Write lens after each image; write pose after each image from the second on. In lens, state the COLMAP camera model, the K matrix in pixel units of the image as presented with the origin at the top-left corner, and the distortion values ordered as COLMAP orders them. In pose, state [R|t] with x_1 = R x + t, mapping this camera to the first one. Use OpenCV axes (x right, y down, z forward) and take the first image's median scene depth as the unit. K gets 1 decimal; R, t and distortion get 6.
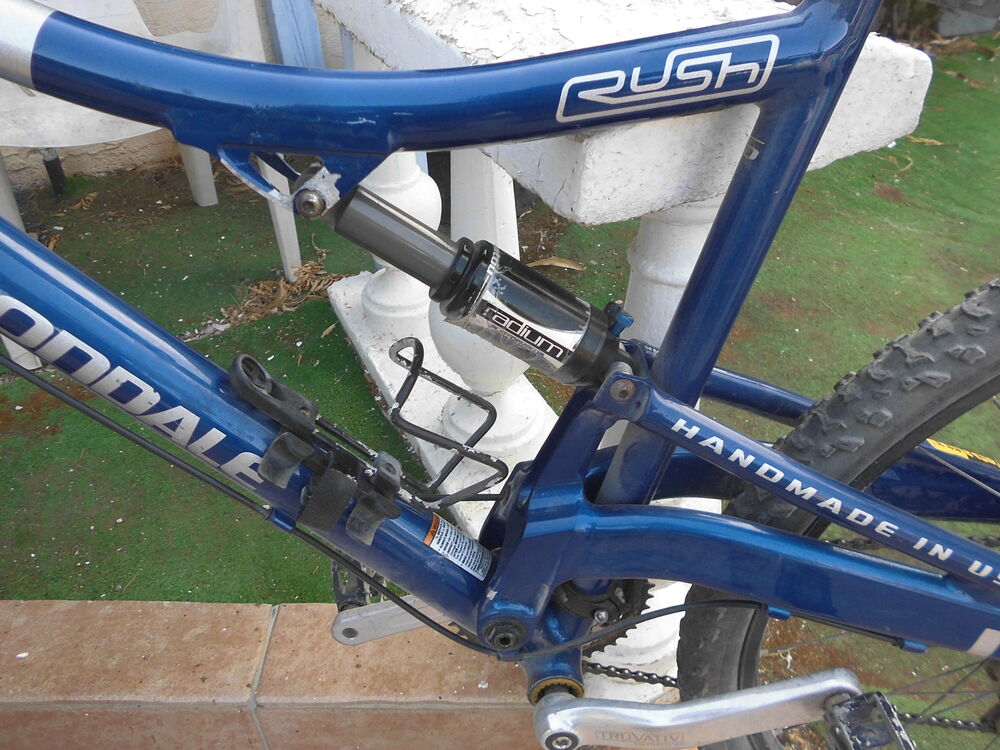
lens RADIAL K [[791.2, 0, 501.3], [0, 791.2, 366.0], [0, 0, 1]] dist [-0.032277, 0.013949]
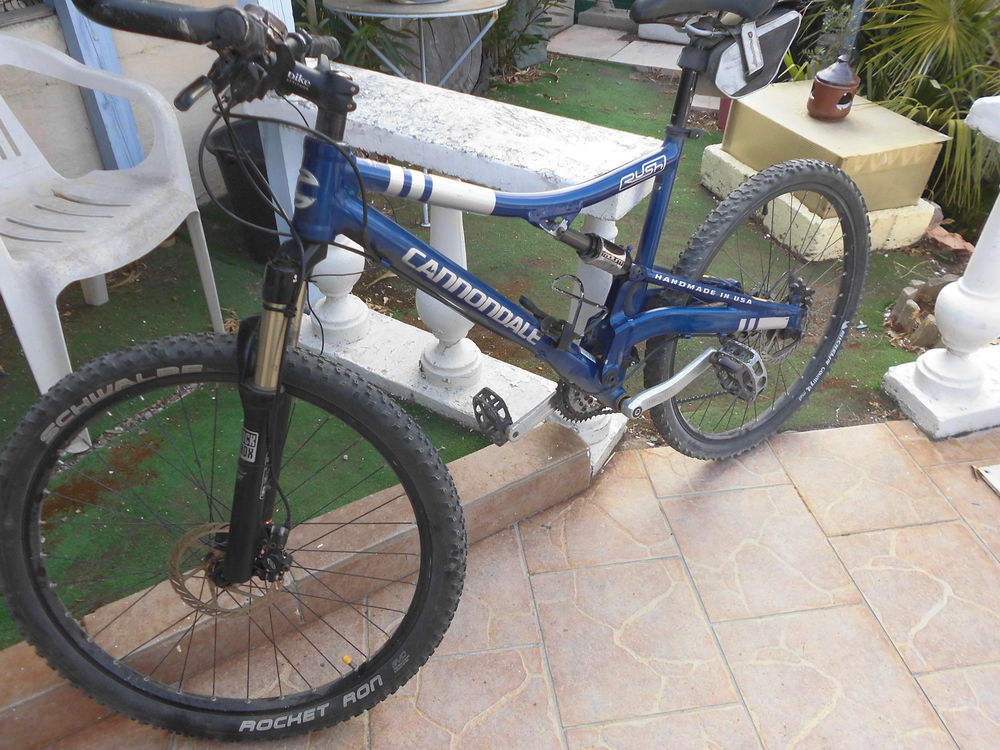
lens RADIAL K [[791.2, 0, 501.3], [0, 791.2, 366.0], [0, 0, 1]] dist [-0.032277, 0.013949]
pose [[0.837840, -0.305303, 0.452564, -1.603722], [0.313141, 0.947829, 0.059689, 0.028887], [-0.447177, 0.091707, 0.889732, -1.296450]]
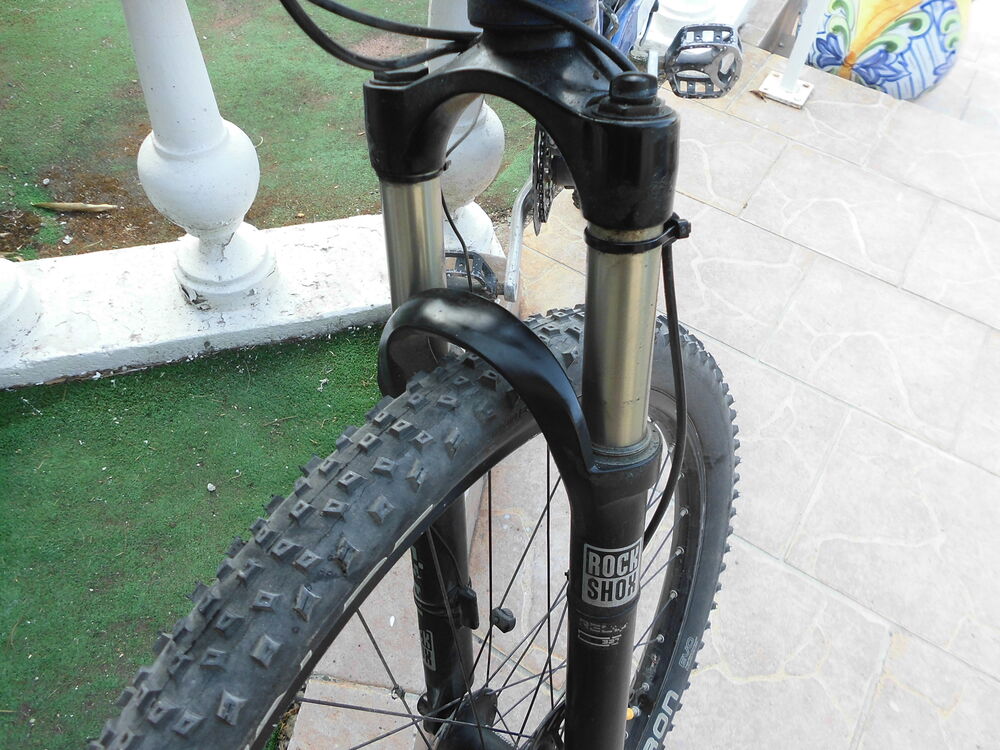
lens RADIAL K [[781.0, 0, 502.0], [0, 781.0, 340.9], [0, 0, 1]] dist [-0.005788, -0.003888]
pose [[0.149623, -0.738730, 0.657184, -1.688371], [0.554642, 0.612950, 0.562730, -0.590703], [-0.818526, 0.280304, 0.501442, 0.426294]]
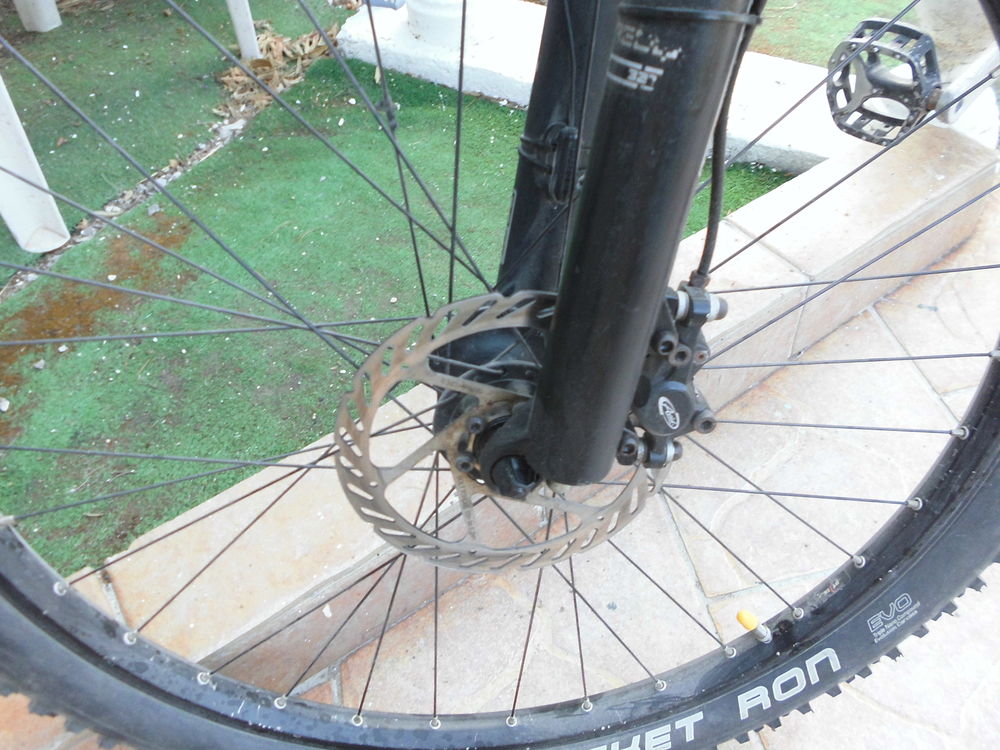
lens RADIAL K [[791.2, 0, 501.3], [0, 791.2, 366.0], [0, 0, 1]] dist [-0.032277, 0.013949]
pose [[0.806572, -0.455151, 0.377198, -1.676753], [0.383637, 0.888499, 0.251777, 0.215089], [-0.449737, -0.058369, 0.891252, 0.456932]]
